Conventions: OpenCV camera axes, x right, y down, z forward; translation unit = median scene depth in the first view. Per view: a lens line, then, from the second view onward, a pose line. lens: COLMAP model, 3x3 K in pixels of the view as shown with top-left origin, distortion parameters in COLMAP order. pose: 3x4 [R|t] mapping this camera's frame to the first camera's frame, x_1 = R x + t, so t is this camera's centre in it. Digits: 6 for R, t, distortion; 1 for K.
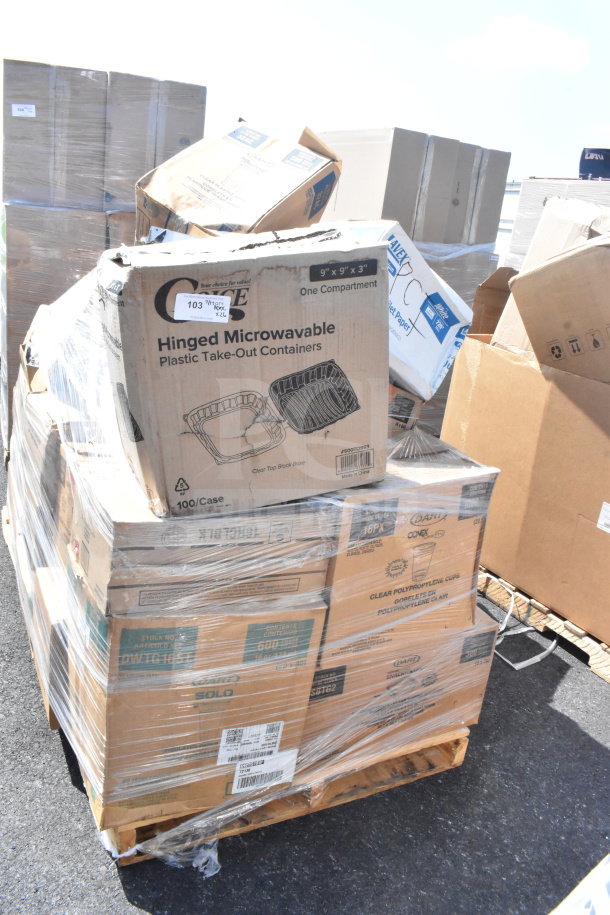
lens RADIAL K [[723.3, 0, 304.9], [0, 723.3, 456.3], [0, 0, 1]] dist [-0.097351, 0.008223]
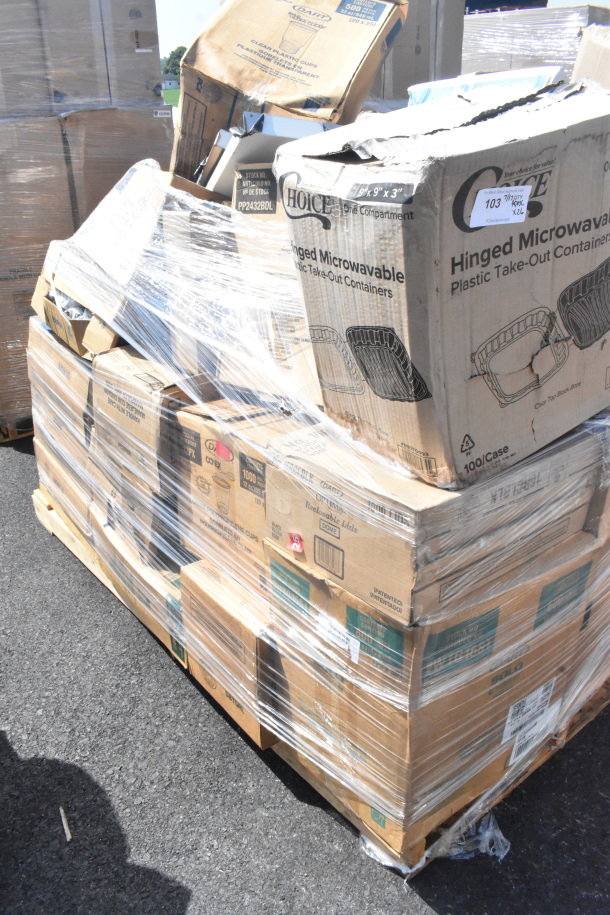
lens RADIAL K [[723.3, 0, 304.9], [0, 723.3, 458.8], [0, 0, 1]] dist [-0.097351, 0.008223]
pose [[0.970663, -0.207525, 0.121439, -0.453601], [0.185494, 0.967659, 0.170962, -0.112614], [-0.152990, -0.143420, 0.977765, 0.276239]]
